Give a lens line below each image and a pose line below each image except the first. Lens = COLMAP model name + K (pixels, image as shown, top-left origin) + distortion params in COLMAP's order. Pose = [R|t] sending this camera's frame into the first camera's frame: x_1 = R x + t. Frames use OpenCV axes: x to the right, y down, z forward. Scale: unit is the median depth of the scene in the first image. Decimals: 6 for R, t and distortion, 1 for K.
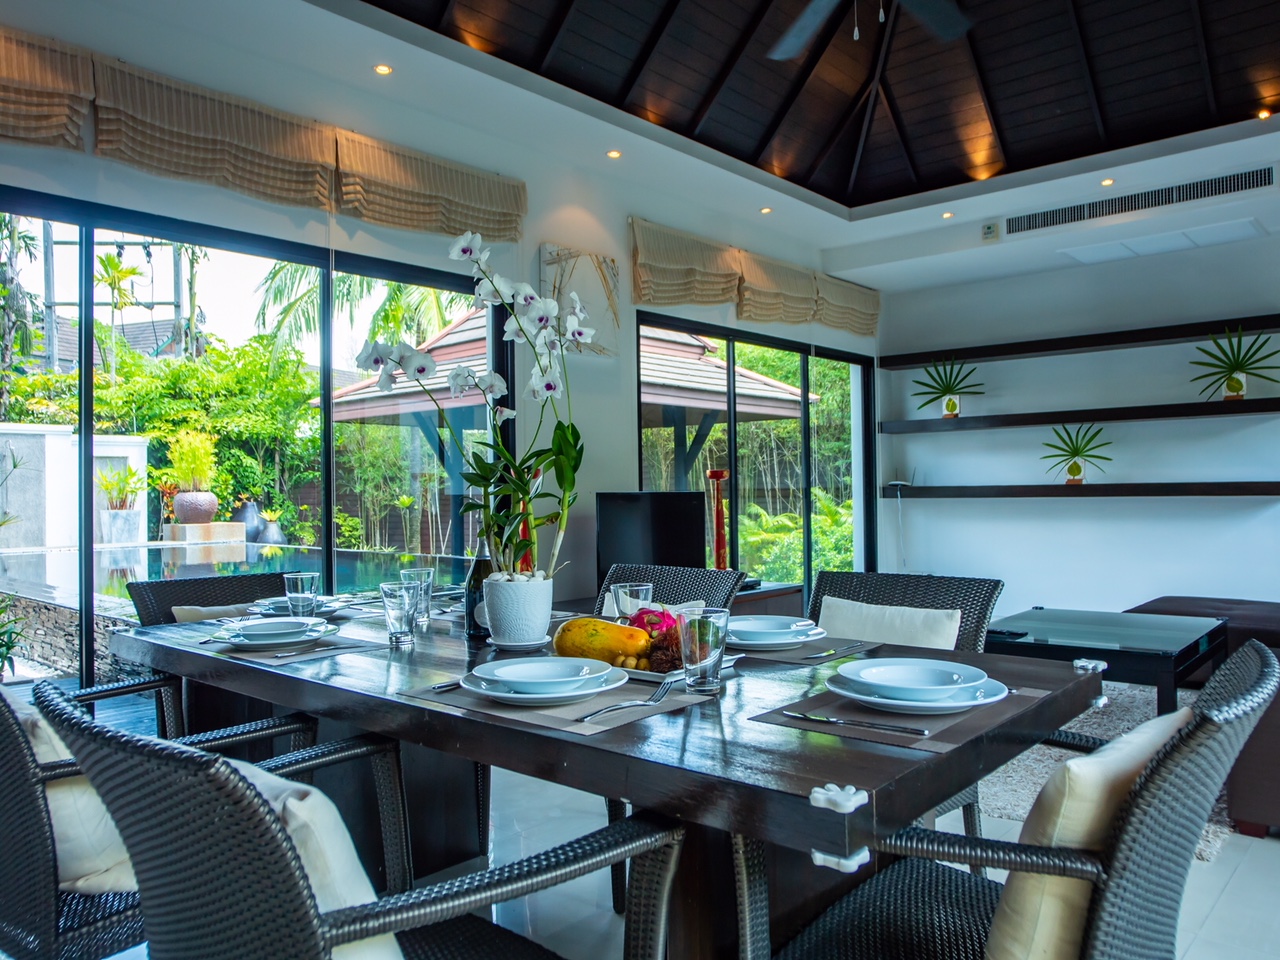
lens RADIAL K [[942.5, 0, 640.0], [0, 942.5, 480.0], [0, 0, 1]] dist [-0.071391, 0.055811]
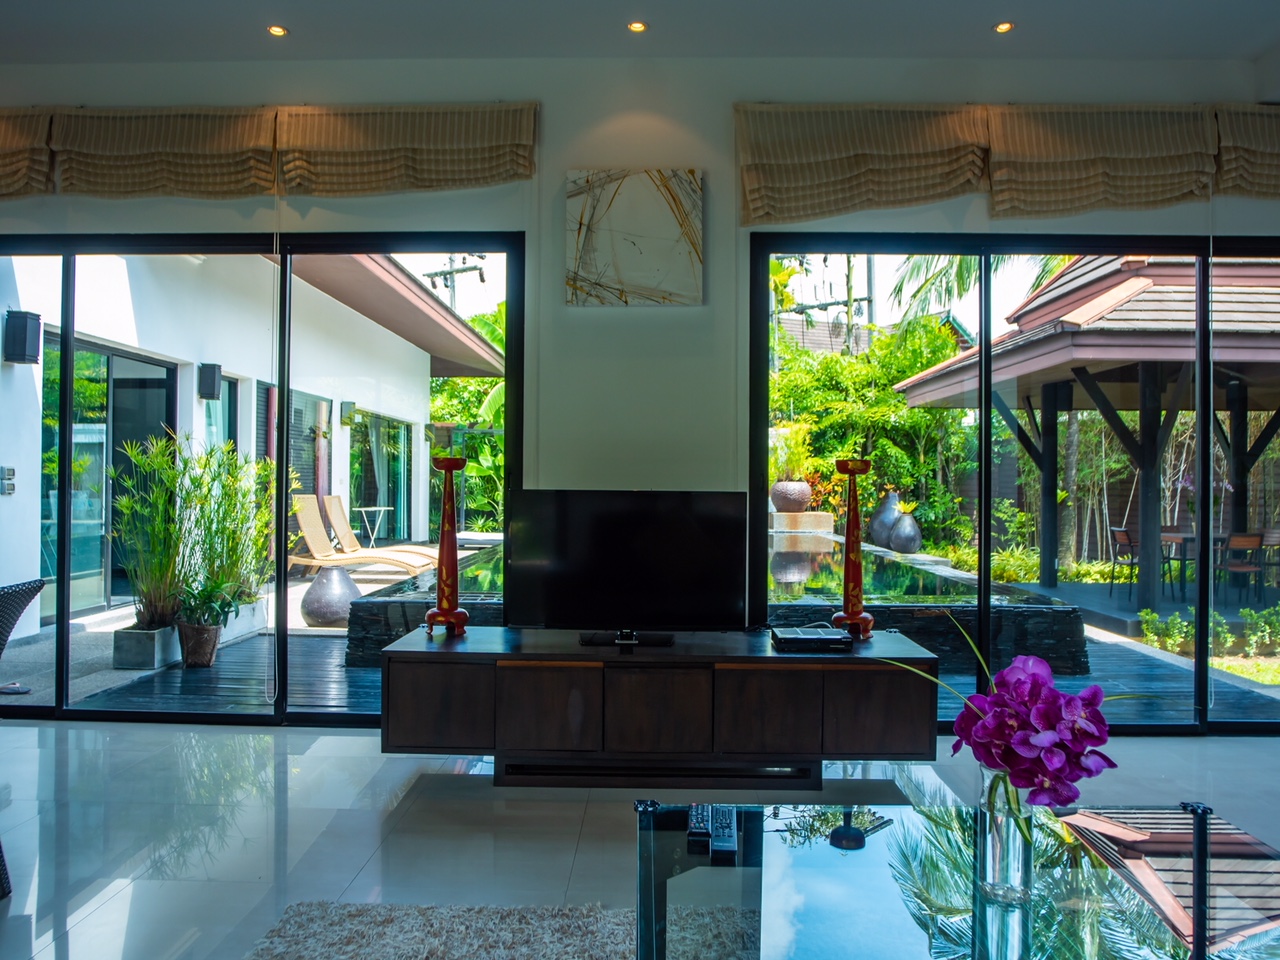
lens RADIAL K [[937.7, 0, 637.3], [0, 937.7, 473.1], [0, 0, 1]] dist [-0.066316, 0.047196]
pose [[0.645482, 0.012023, -0.763681, 0.518250], [-0.009109, 0.999926, 0.008043, -0.007728], [0.763722, 0.001765, 0.645543, 0.532223]]
